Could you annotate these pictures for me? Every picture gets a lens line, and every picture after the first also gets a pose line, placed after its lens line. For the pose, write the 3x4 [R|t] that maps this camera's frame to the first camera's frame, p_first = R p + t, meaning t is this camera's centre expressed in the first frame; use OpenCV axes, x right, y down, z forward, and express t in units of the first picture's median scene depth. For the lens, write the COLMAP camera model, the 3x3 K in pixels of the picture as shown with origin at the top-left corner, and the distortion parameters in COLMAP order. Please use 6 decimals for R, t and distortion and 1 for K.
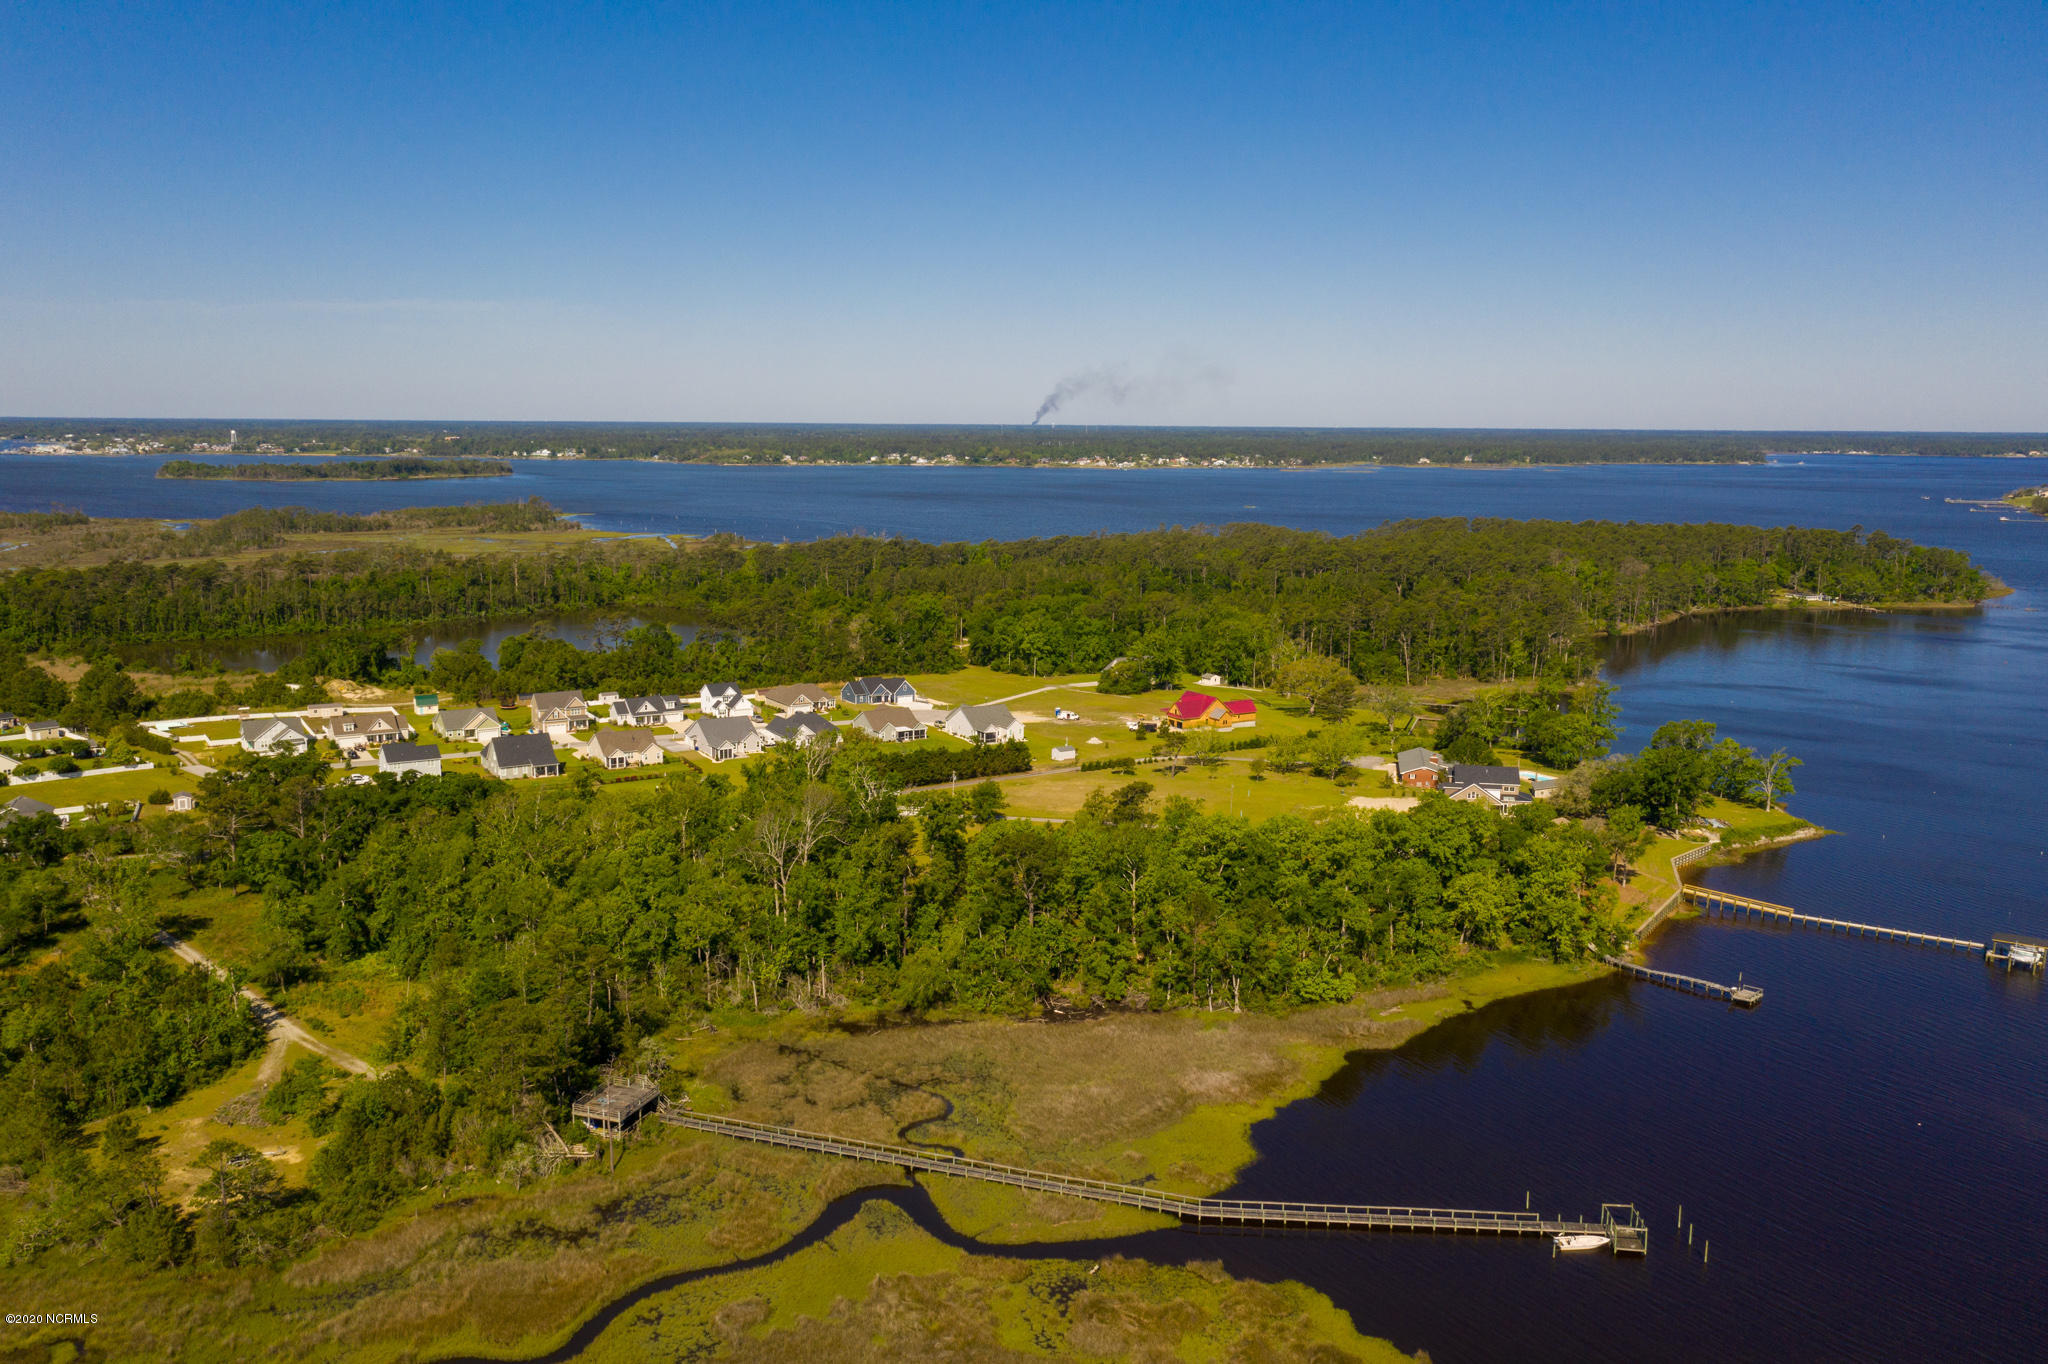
lens RADIAL K [[1648.0, 0, 1023.2], [0, 1648.0, 678.3], [0, 0, 1]] dist [-0.000409, 0.007279]
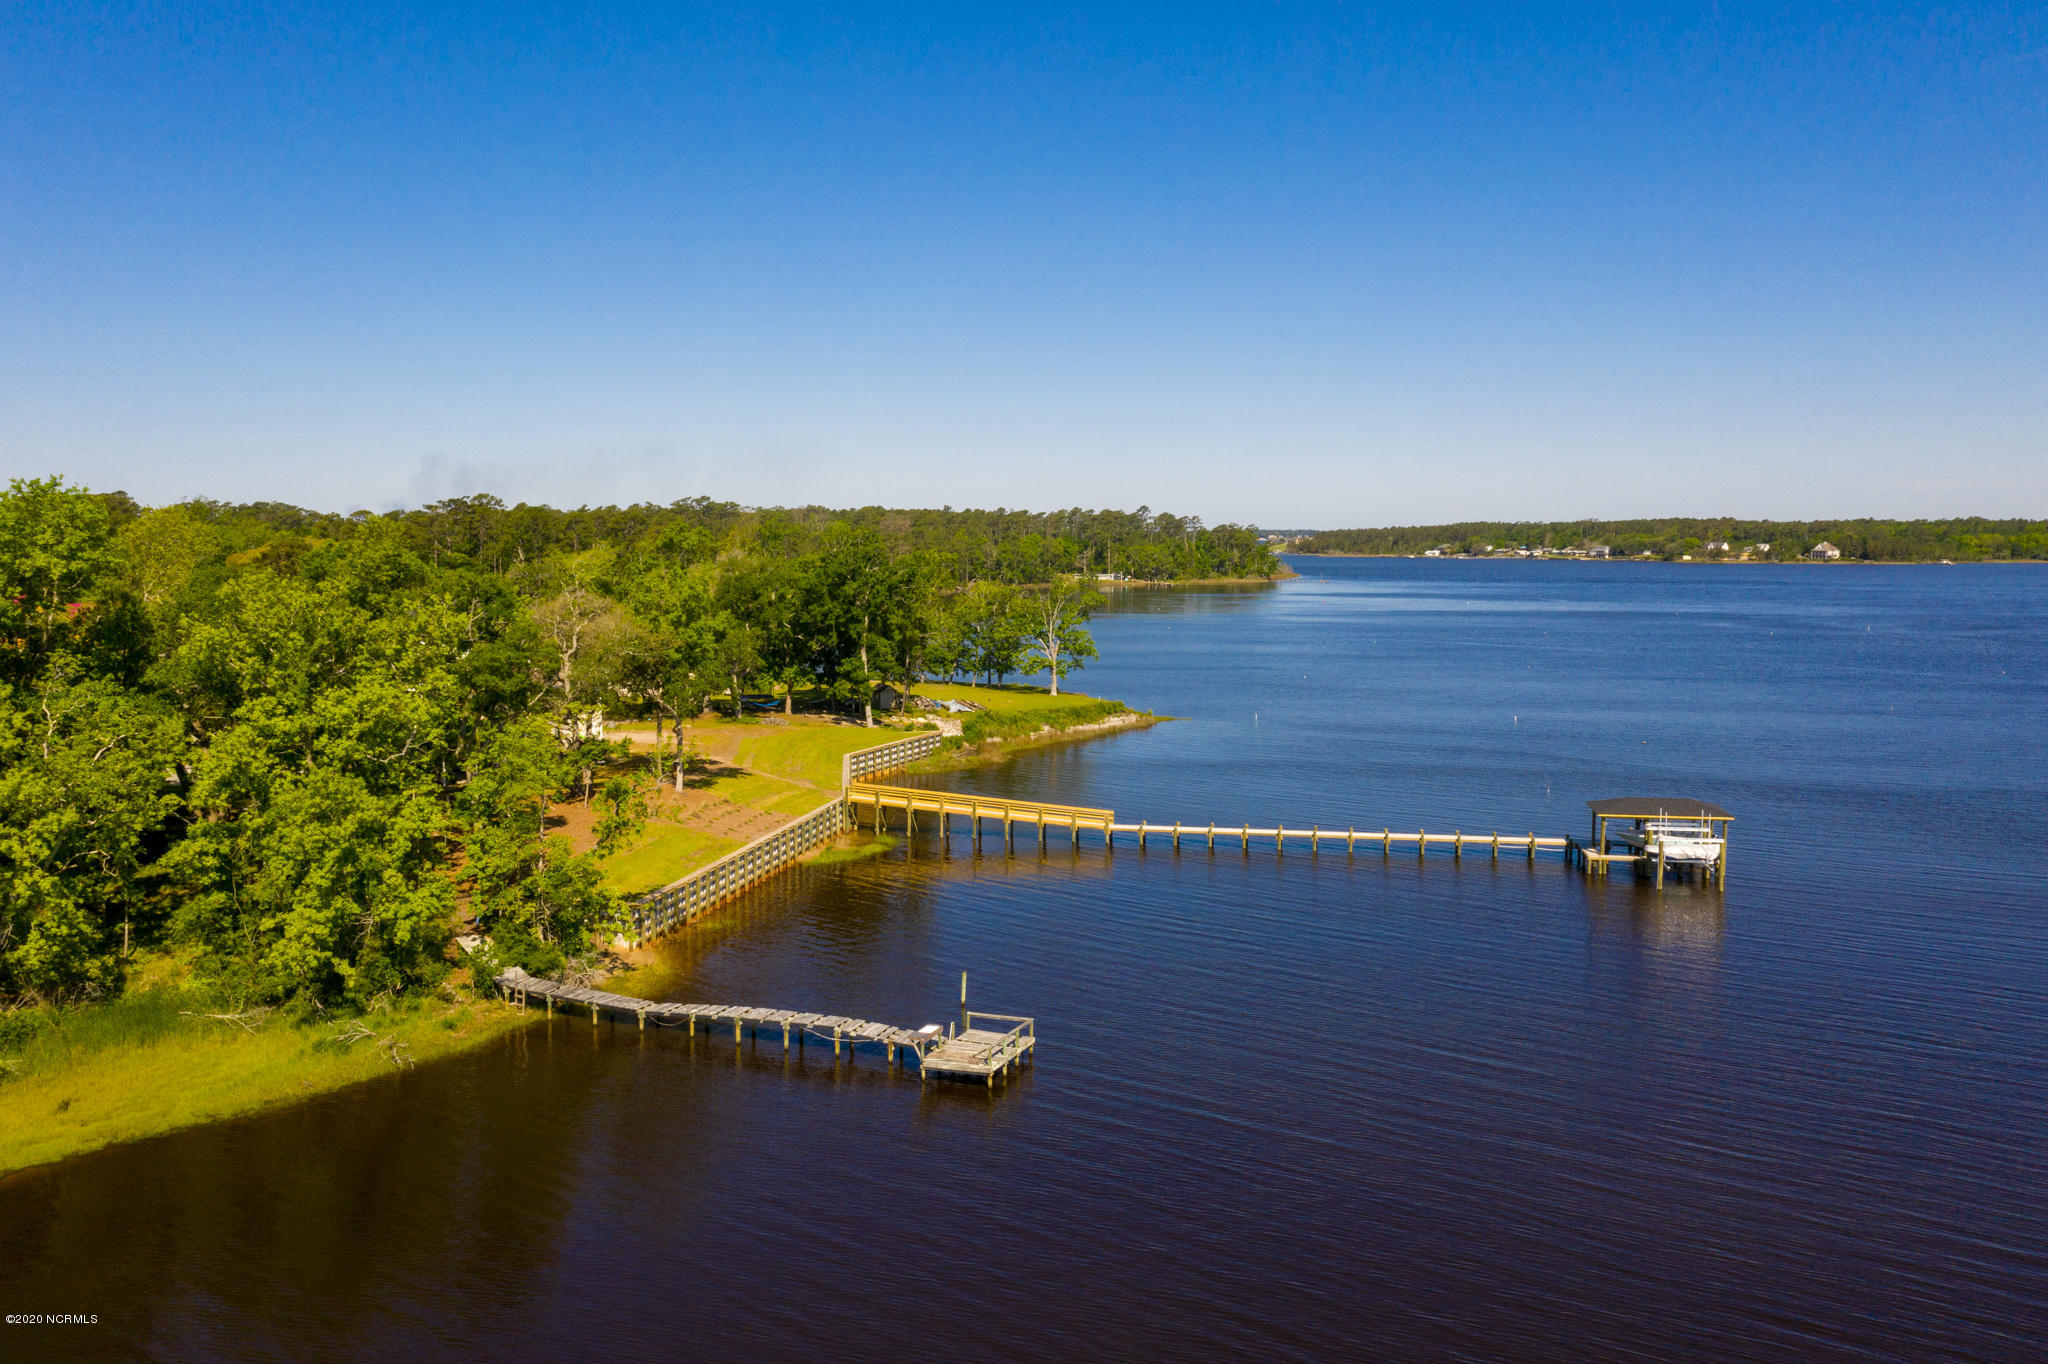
lens RADIAL K [[1648.0, 0, 1026.6], [0, 1648.0, 682.8], [0, 0, 1]] dist [-0.000409, 0.007279]
pose [[0.920351, -0.042211, 0.388809, 0.260319], [0.066733, 0.996529, -0.049774, 0.110897], [-0.385358, 0.071756, 0.919973, 0.564406]]
